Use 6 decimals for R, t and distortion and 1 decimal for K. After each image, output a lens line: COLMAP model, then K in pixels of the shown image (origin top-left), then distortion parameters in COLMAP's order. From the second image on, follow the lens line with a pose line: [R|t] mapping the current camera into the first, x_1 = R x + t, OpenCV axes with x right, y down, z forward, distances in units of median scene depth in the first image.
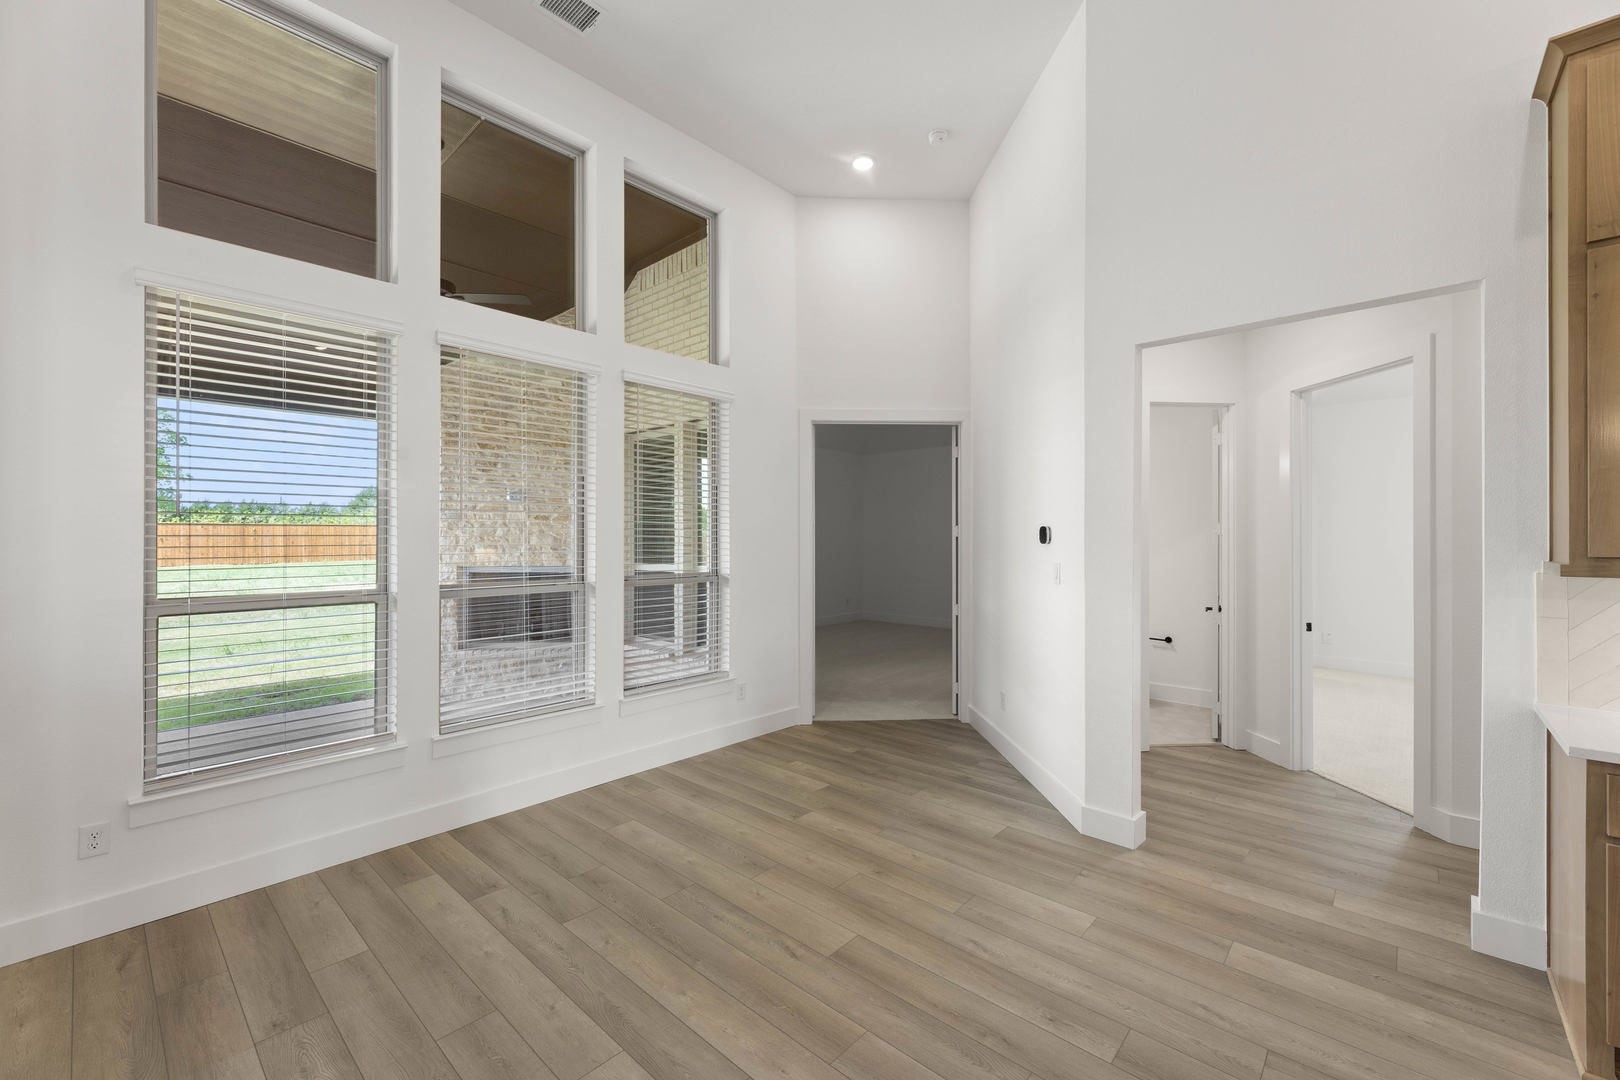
lens RADIAL K [[653.2, 0, 814.1], [0, 653.2, 538.4], [0, 0, 1]] dist [-0.002151, 0.000430]
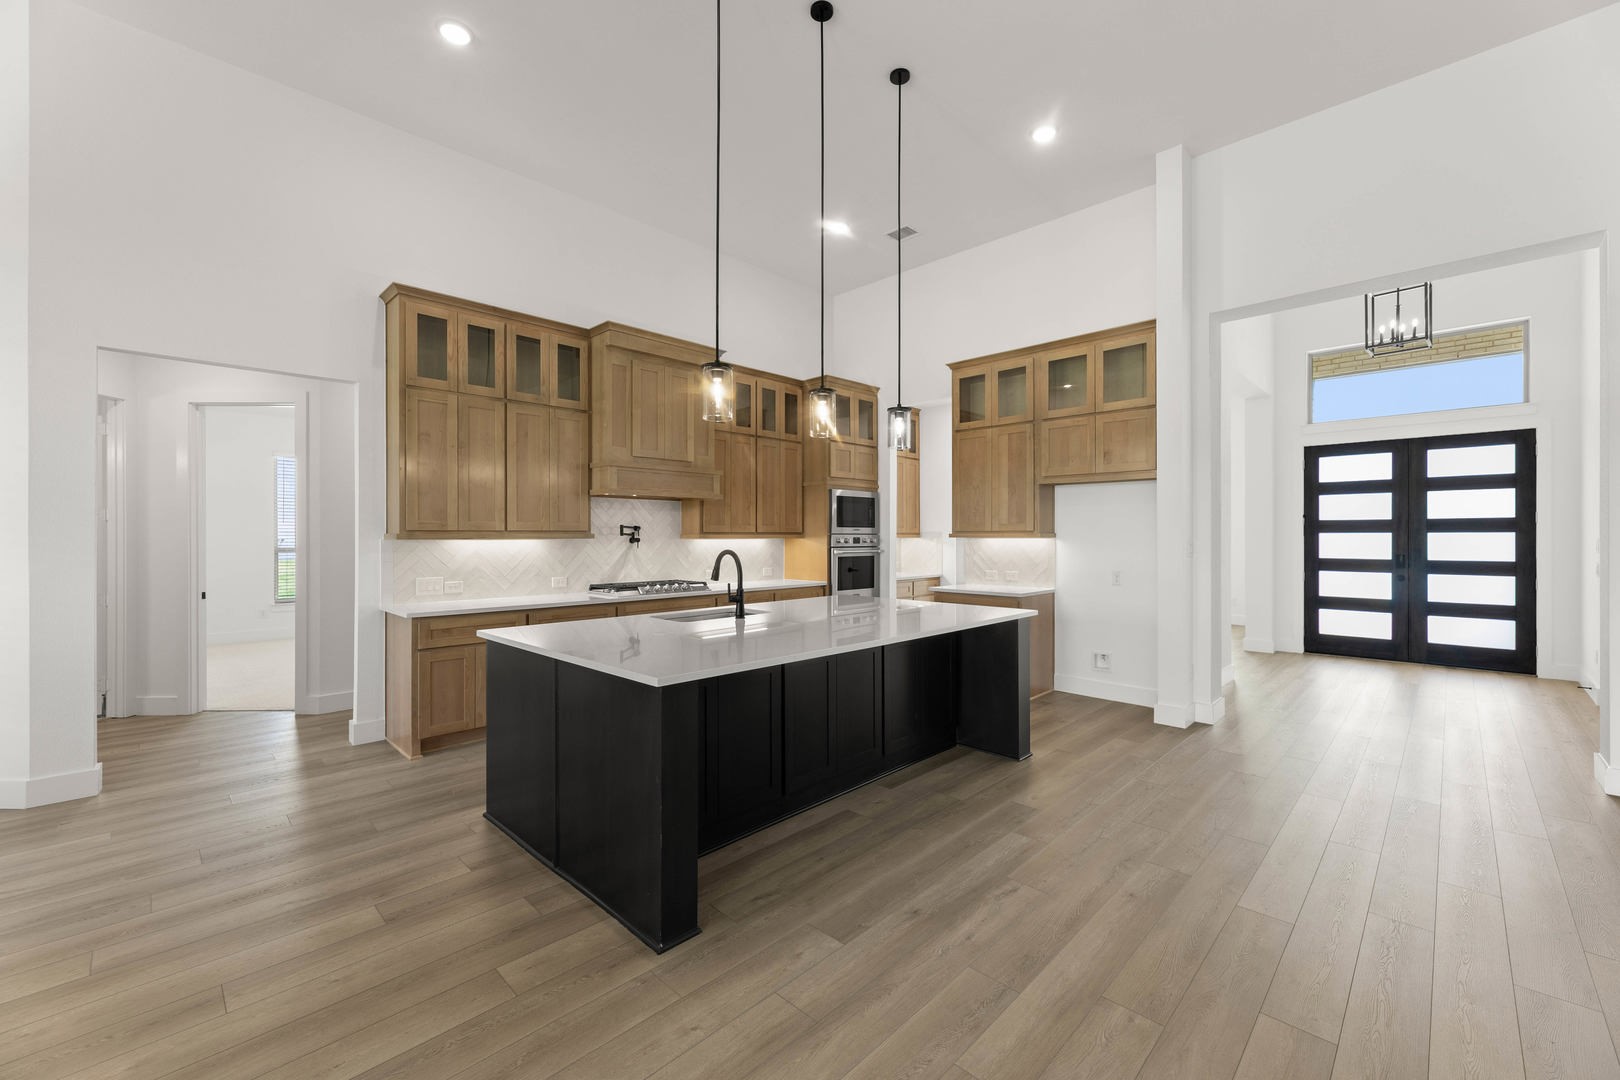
lens RADIAL K [[653.2, 0, 810.2], [0, 653.2, 532.4], [0, 0, 1]] dist [-0.002151, 0.000430]
pose [[0.033257, 0.006685, 0.999424, -0.407235], [-0.000381, 0.999978, -0.006676, 0.021179], [-0.999447, -0.000159, 0.033259, -0.179918]]
